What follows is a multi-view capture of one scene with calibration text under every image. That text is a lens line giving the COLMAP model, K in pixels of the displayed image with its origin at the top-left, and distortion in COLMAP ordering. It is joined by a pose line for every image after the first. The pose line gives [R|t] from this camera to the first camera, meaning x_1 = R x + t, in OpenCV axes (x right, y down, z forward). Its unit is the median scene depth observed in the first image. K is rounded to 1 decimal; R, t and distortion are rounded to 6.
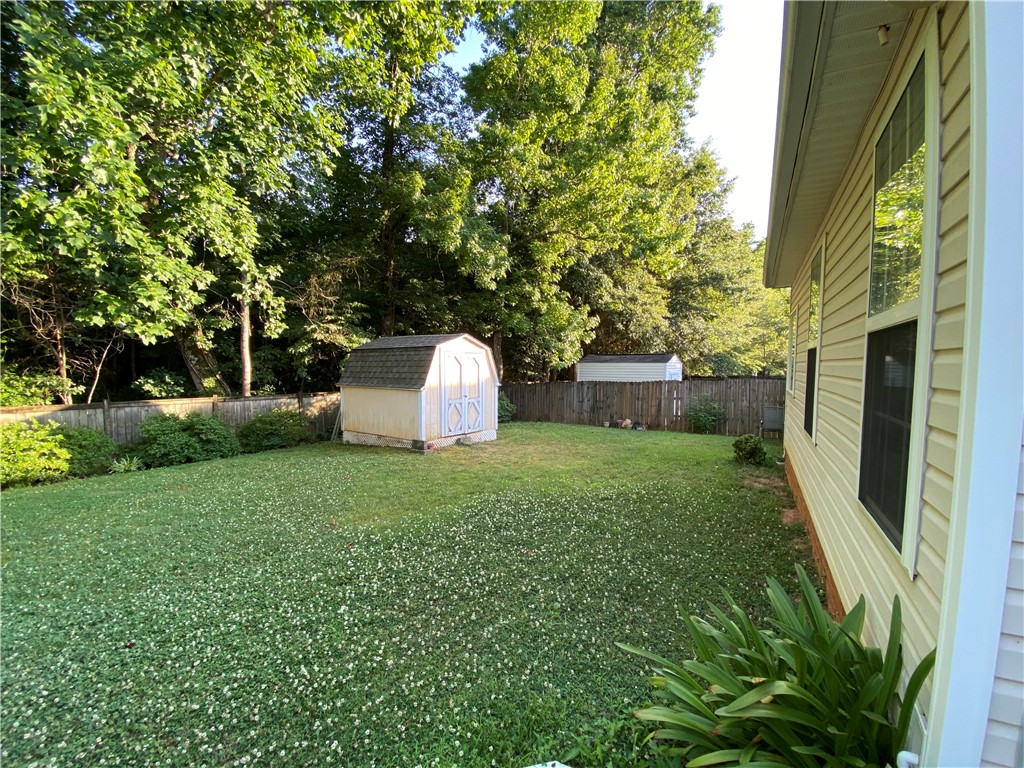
lens RADIAL K [[419.3, 0, 515.3], [0, 419.3, 387.6], [0, 0, 1]] dist [-0.018171, -0.002618]
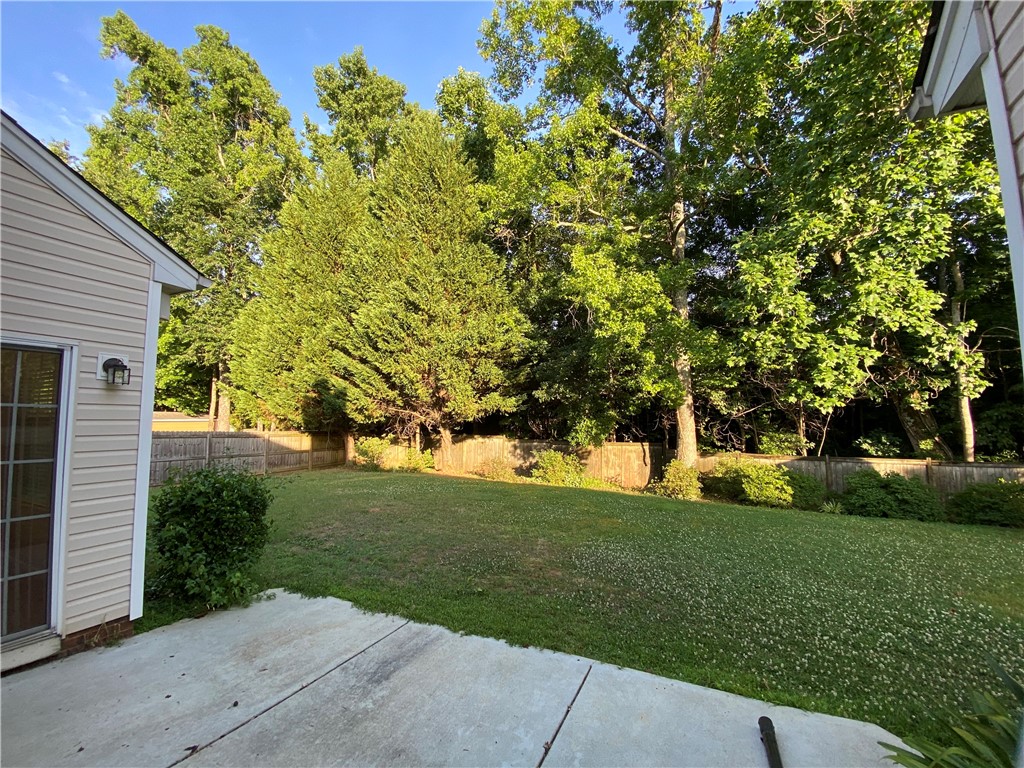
lens RADIAL K [[419.3, 0, 510.2], [0, 419.3, 382.8], [0, 0, 1]] dist [-0.018171, -0.002618]
pose [[0.072383, -0.099718, -0.992379, 0.259454], [-0.052343, 0.993238, -0.103622, -0.007604], [0.996002, 0.059445, 0.066674, -0.080505]]
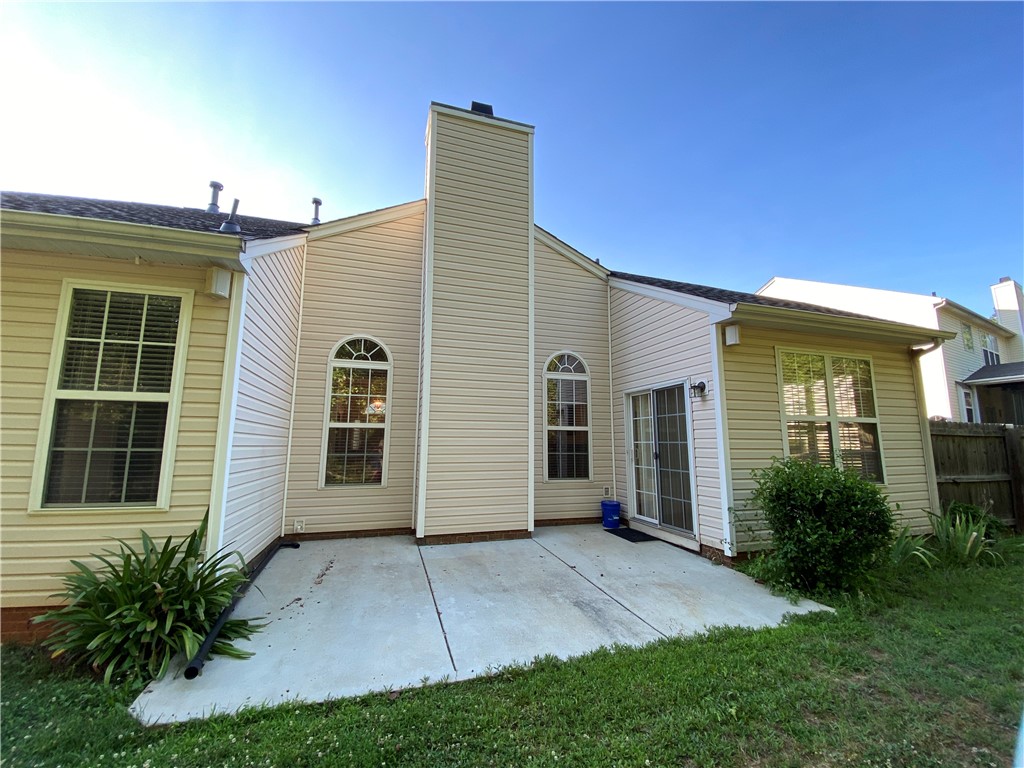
lens RADIAL K [[419.3, 0, 515.5], [0, 419.3, 385.6], [0, 0, 1]] dist [-0.018171, -0.002618]
pose [[-0.726834, 0.085455, 0.681476, -0.409035], [0.027316, 0.995041, -0.095641, 0.007386], [-0.686269, -0.050900, -0.725564, 0.250459]]
